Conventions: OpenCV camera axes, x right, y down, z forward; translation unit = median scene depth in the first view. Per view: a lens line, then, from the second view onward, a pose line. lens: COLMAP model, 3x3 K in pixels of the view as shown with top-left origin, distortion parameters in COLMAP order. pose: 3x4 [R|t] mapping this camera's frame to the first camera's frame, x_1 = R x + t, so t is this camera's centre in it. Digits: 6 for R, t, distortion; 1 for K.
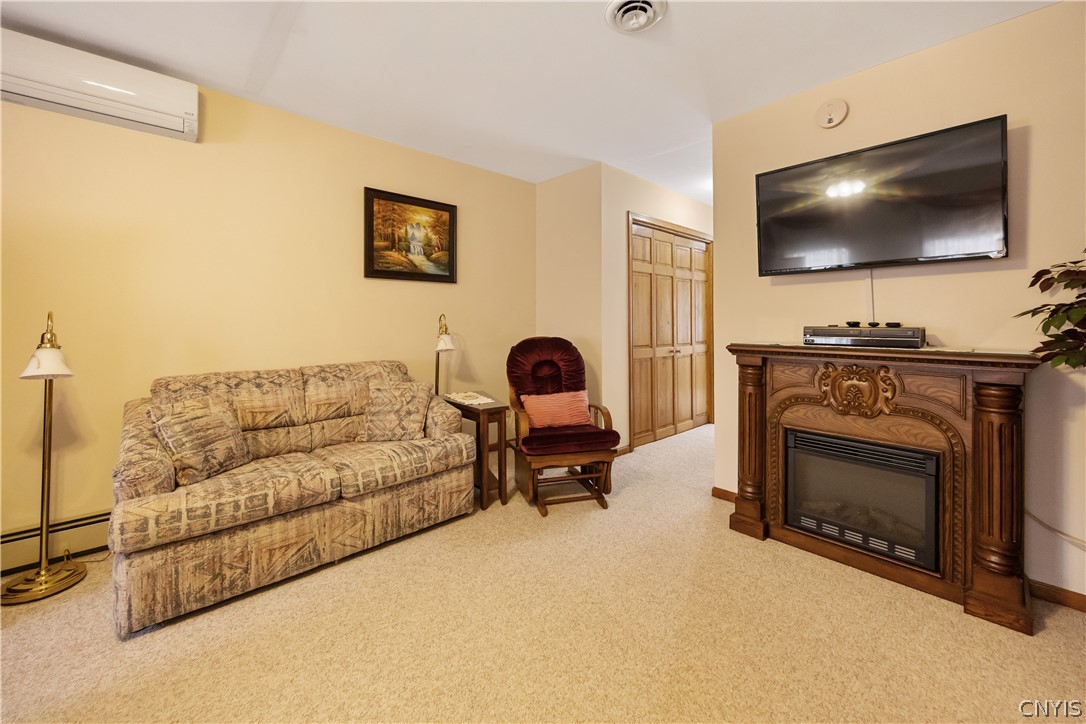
lens RADIAL K [[423.2, 0, 552.3], [0, 423.2, 321.6], [0, 0, 1]] dist [-0.001558, -0.000059]
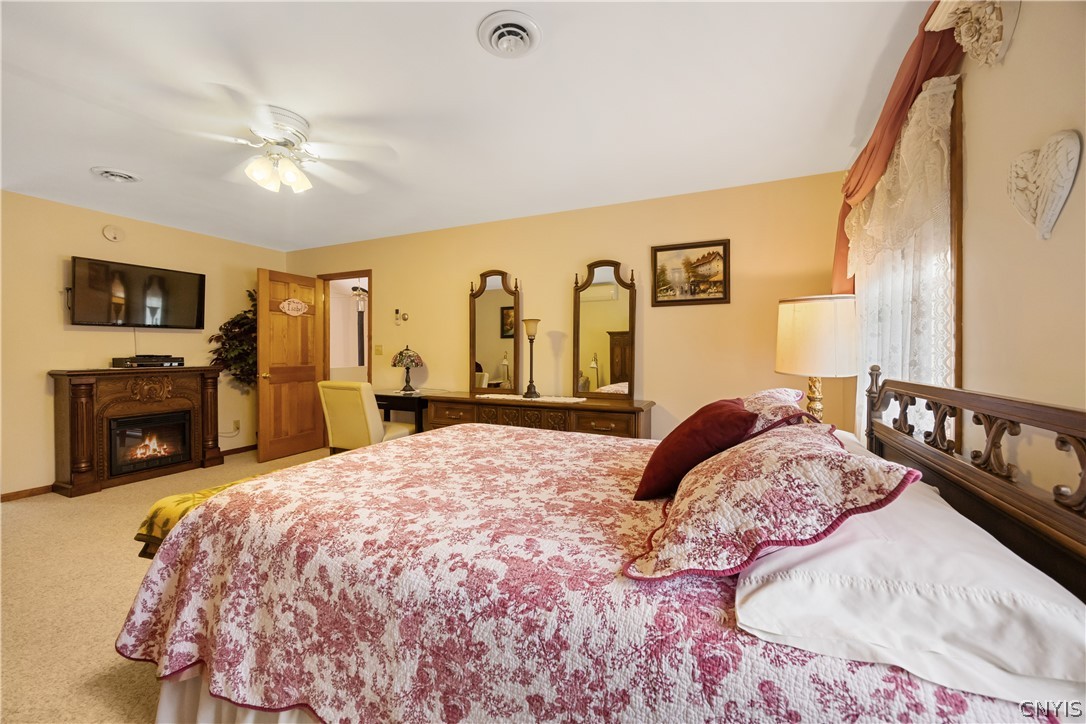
lens RADIAL K [[423.2, 0, 543.8], [0, 423.2, 358.9], [0, 0, 1]] dist [-0.001558, -0.000059]
pose [[-0.394987, -0.010698, 0.918624, -1.660037], [-0.003962, 0.999943, 0.009941, -0.007332], [-0.918678, 0.000287, -0.395007, 0.086765]]
